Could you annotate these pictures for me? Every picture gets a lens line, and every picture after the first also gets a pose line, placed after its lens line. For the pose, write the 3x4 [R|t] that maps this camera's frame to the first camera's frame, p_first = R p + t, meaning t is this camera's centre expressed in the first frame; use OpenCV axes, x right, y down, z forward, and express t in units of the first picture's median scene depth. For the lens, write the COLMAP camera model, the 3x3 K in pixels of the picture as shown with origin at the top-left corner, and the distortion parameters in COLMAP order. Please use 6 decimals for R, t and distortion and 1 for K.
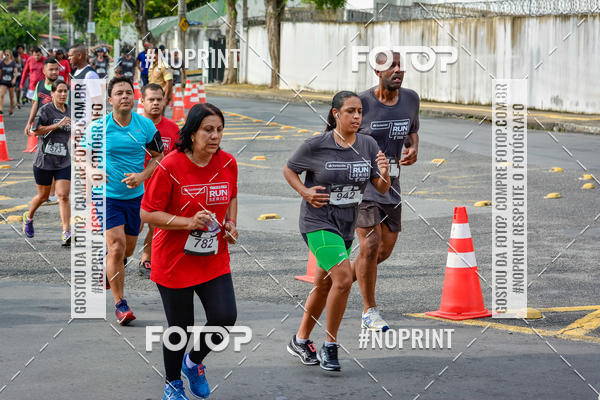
lens RADIAL K [[3938.0, 0, 300.0], [0, 3938.0, 200.0], [0, 0, 1]] dist [-0.219715, 10.023049]
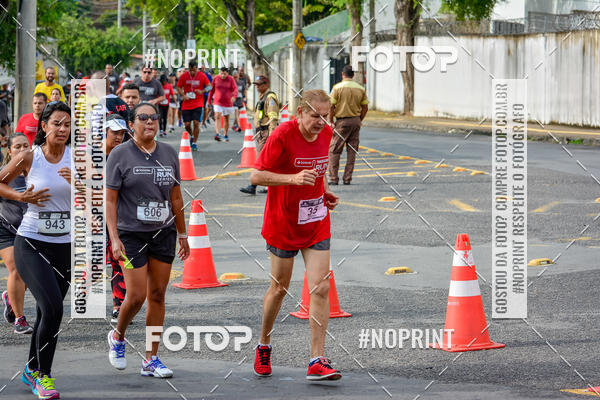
lens RADIAL K [[3957.5, 0, 299.7], [0, 3957.5, 161.6], [0, 0, 1]] dist [1.268927, -1.904271]
pose [[0.998760, -0.012511, -0.048195, 0.011197], [0.011827, 0.999826, -0.014457, -0.006301], [0.048367, 0.013869, 0.998733, 0.148359]]
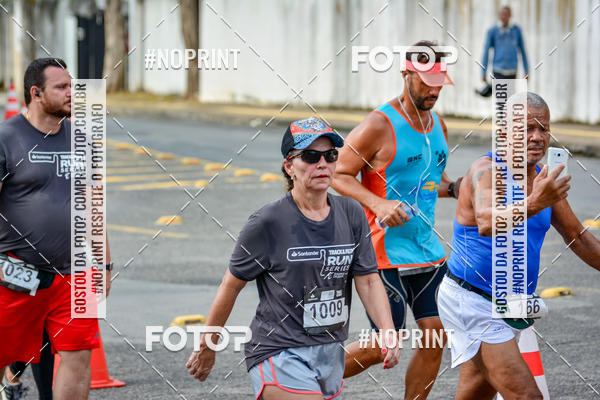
lens RADIAL K [[3308.9, 0, 300.0], [0, 3308.9, 200.0], [0, 0, 1]] dist [1.194345, 2.797407]
pose [[0.997740, -0.013427, -0.065843, 0.041627], [0.013378, 0.999910, -0.001186, -0.012581], [0.065853, 0.000303, 0.997829, 0.507979]]
